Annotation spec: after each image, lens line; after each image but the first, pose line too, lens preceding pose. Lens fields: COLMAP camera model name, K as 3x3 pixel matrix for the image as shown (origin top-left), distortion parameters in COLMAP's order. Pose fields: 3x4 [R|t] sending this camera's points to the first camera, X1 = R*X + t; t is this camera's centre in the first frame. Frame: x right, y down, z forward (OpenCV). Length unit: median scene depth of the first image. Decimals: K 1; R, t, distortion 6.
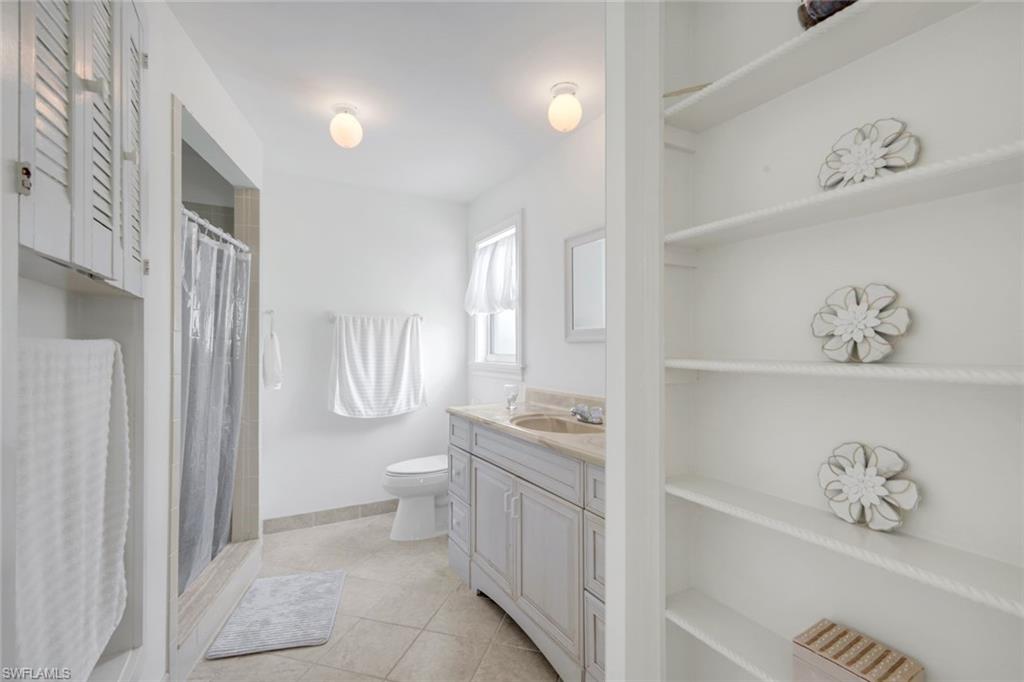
lens RADIAL K [[451.9, 0, 508.9], [0, 451.9, 339.3], [0, 0, 1]] dist [0.002368, 0.000033]
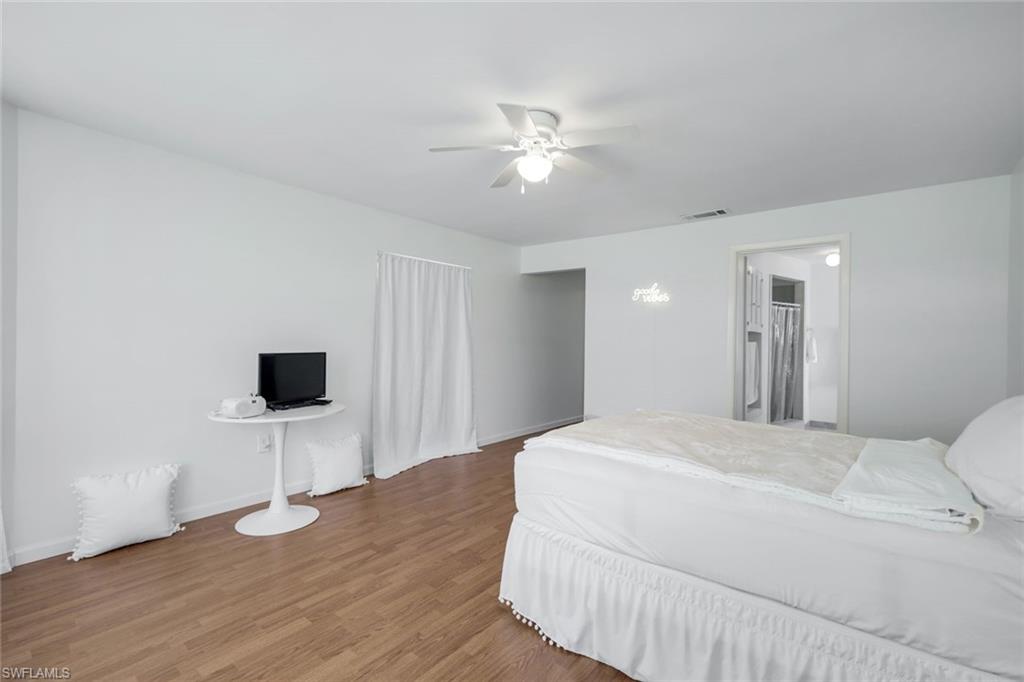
lens RADIAL K [[451.9, 0, 508.9], [0, 451.9, 339.3], [0, 0, 1]] dist [0.002368, 0.000033]
pose [[0.369153, 0.002593, -0.929365, 1.176770], [0.004770, 0.999978, 0.004685, -0.028086], [0.929356, -0.006162, 0.369133, -1.447767]]
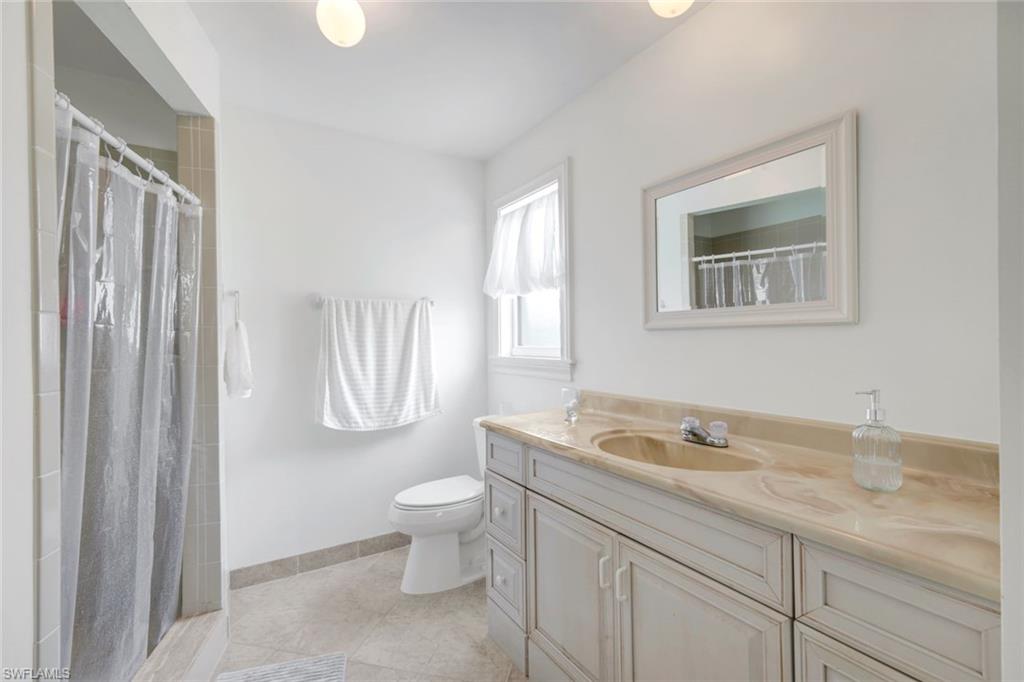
lens RADIAL K [[451.9, 0, 508.9], [0, 451.9, 339.3], [0, 0, 1]] dist [0.002368, 0.000033]
pose [[0.999050, -0.010495, 0.042305, -0.123653], [0.009775, 0.999804, 0.017197, 0.007510], [-0.042477, -0.016767, 0.998957, 0.268285]]
